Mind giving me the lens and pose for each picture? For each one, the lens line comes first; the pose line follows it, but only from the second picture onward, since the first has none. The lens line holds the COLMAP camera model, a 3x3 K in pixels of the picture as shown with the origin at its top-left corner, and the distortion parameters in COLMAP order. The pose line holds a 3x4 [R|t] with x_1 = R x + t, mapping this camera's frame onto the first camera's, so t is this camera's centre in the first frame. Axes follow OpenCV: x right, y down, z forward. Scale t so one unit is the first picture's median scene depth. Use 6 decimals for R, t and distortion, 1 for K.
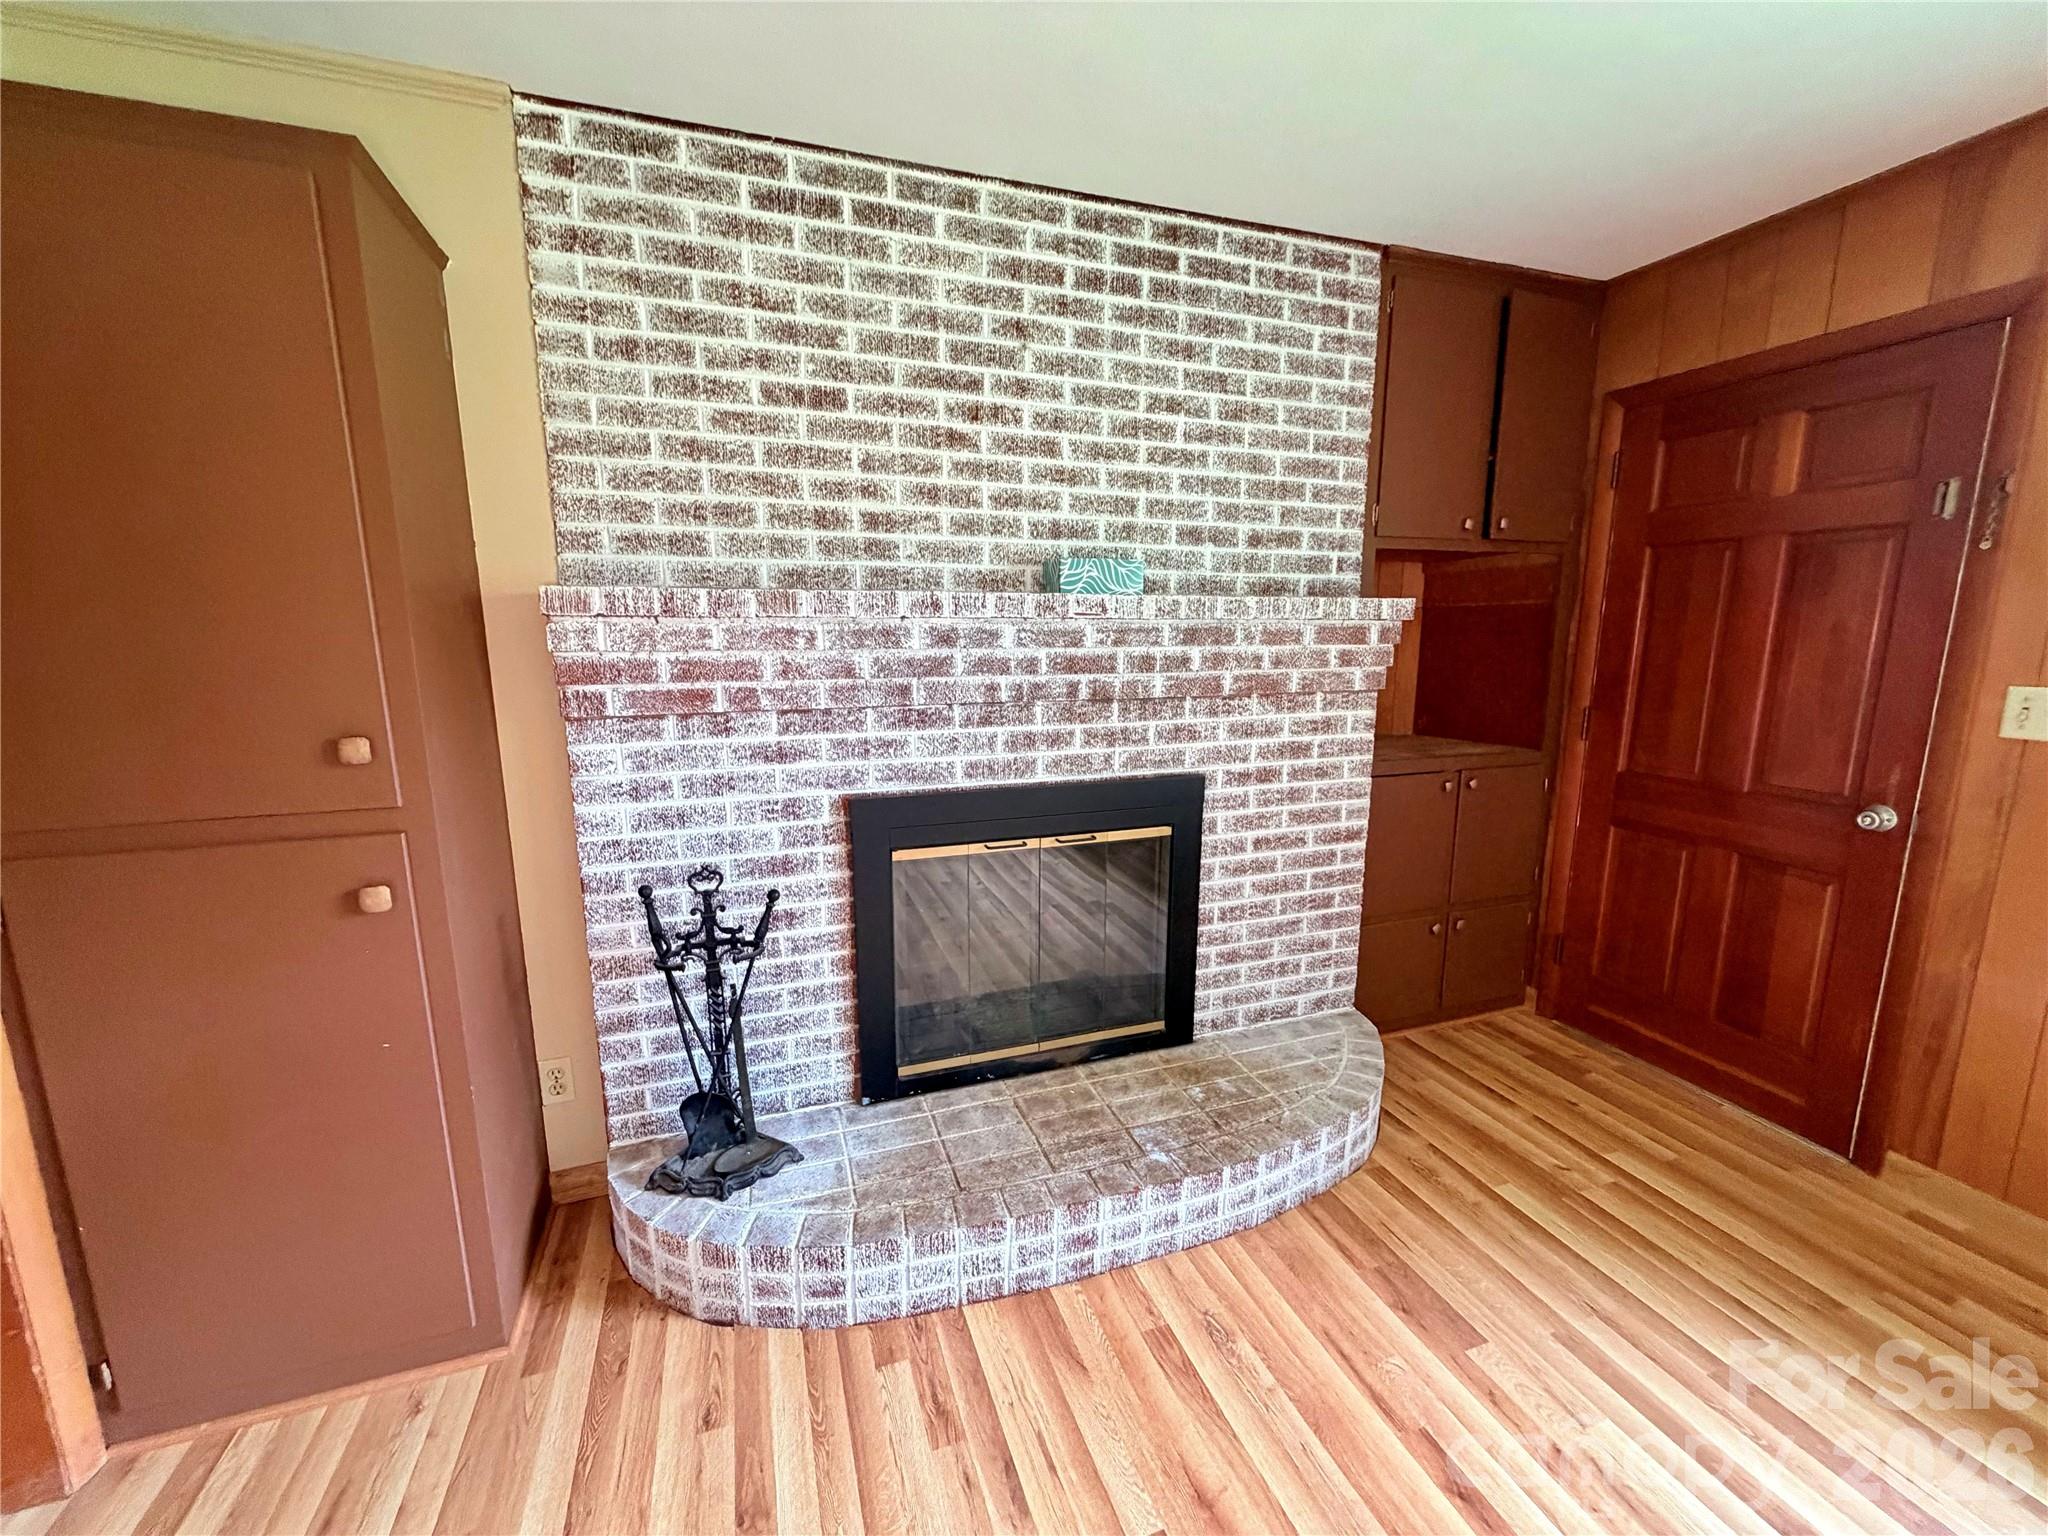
lens RADIAL K [[818.7, 0, 1023.9], [0, 818.7, 768.8], [0, 0, 1]] dist [-0.002076, -0.000395]
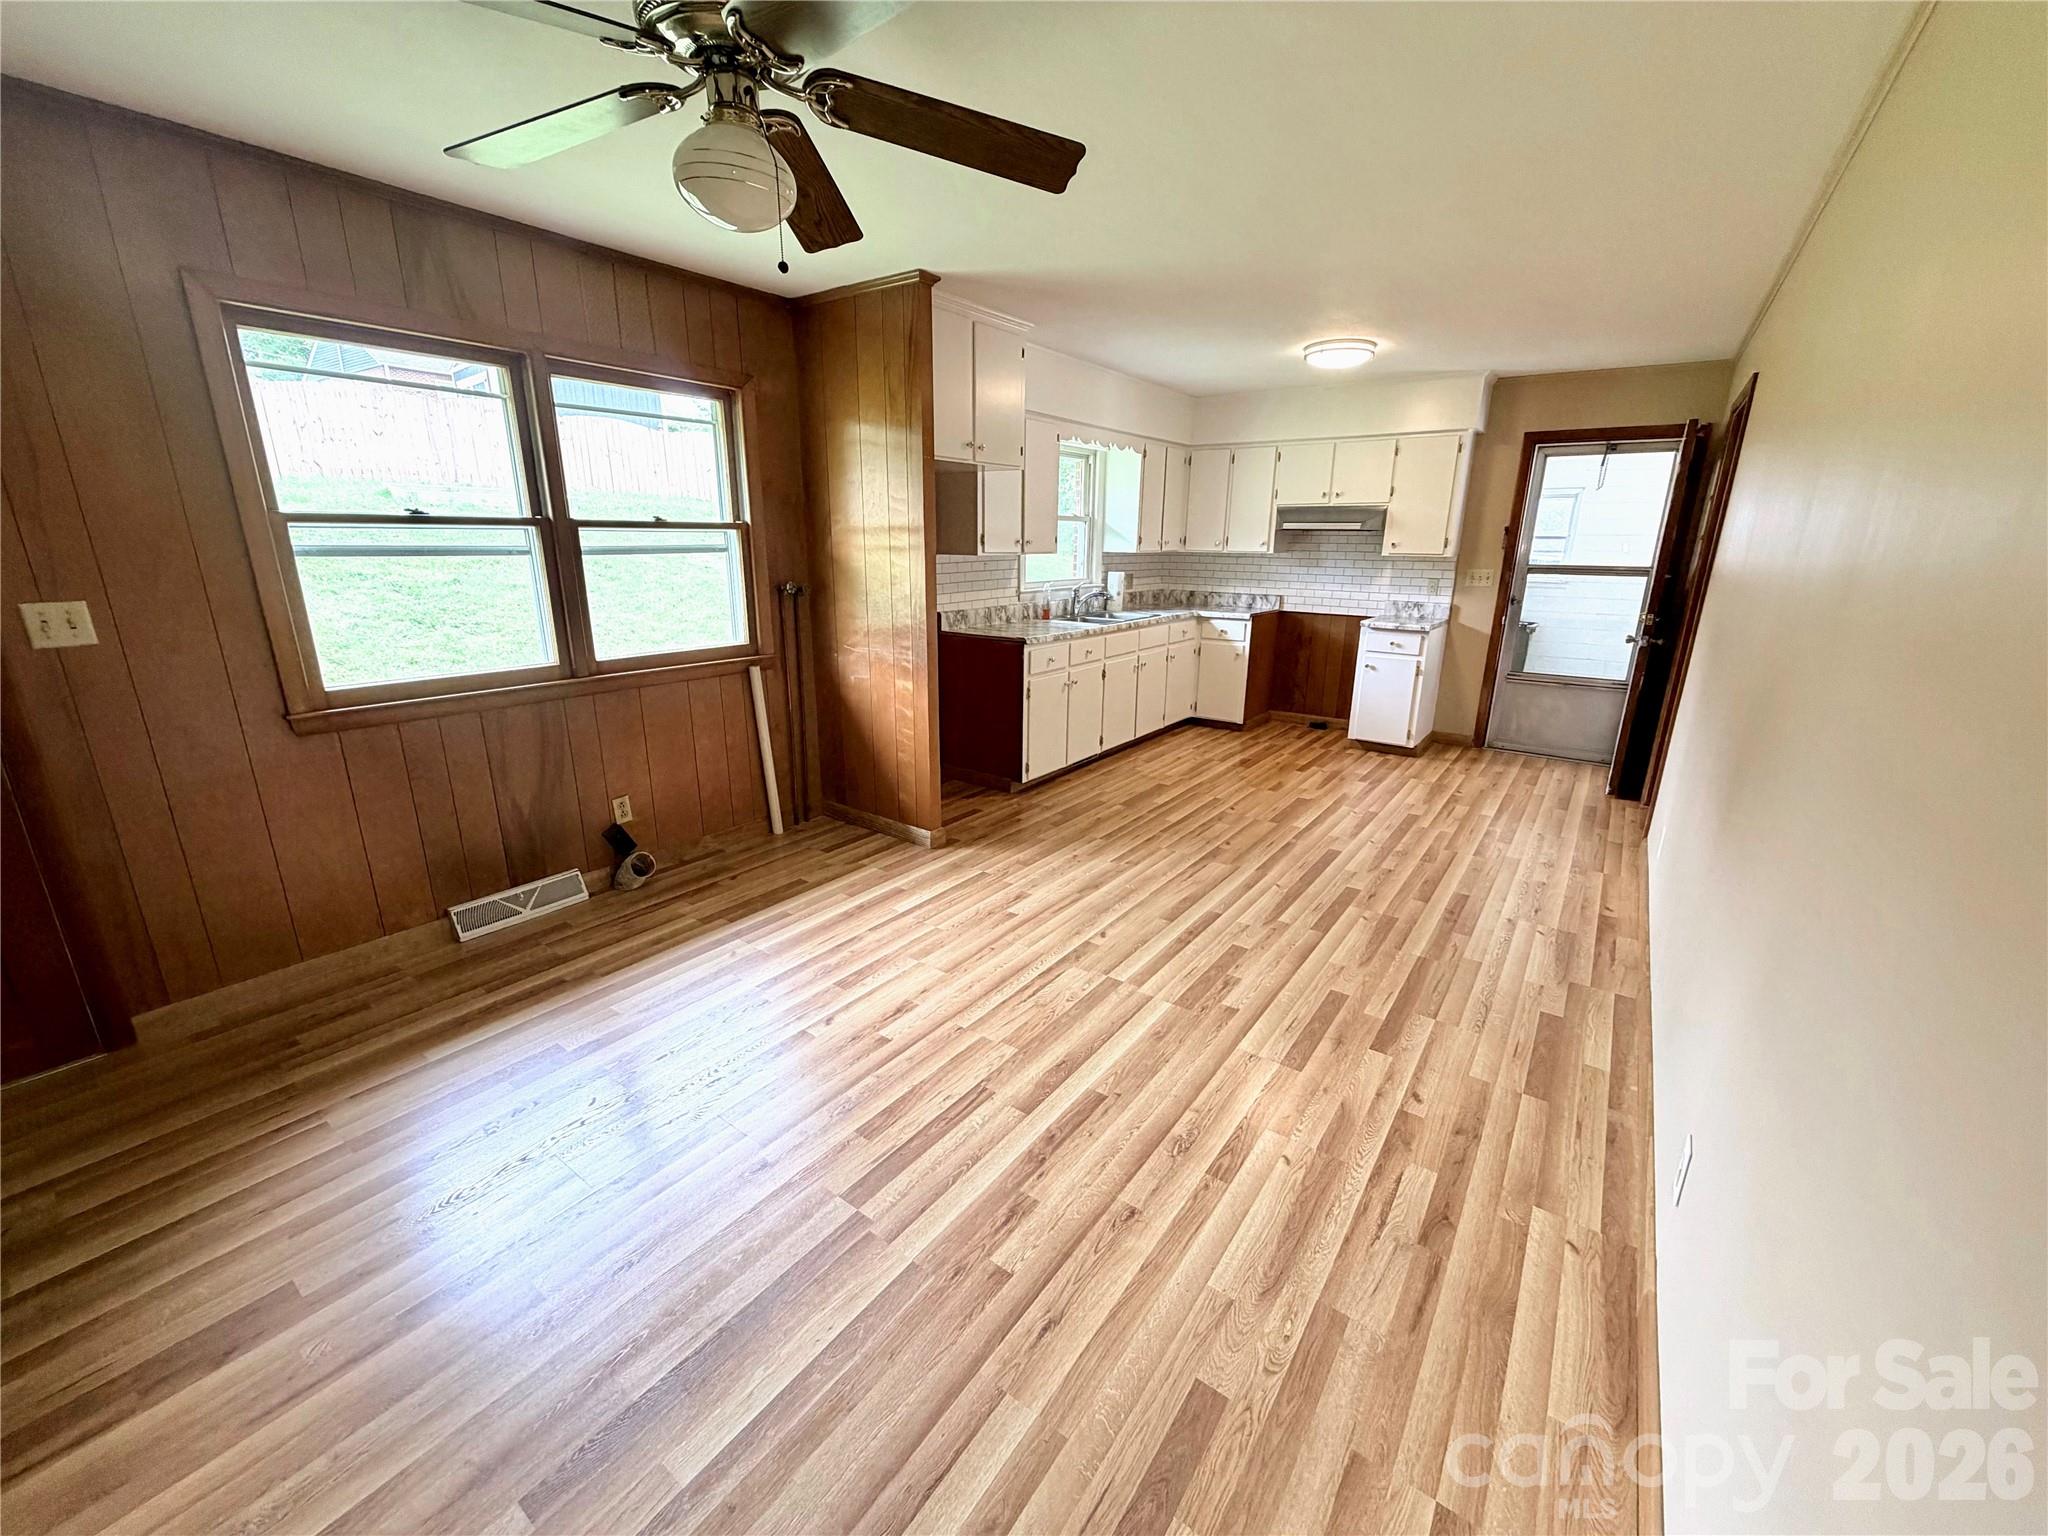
lens RADIAL K [[818.7, 0, 1030.5], [0, 818.7, 773.6], [0, 0, 1]] dist [-0.002076, -0.000395]
pose [[-0.570780, -0.243576, 0.784143, -0.544559], [0.121619, 0.919375, 0.374110, -0.138868], [-0.812046, 0.308901, -0.495138, 0.499627]]
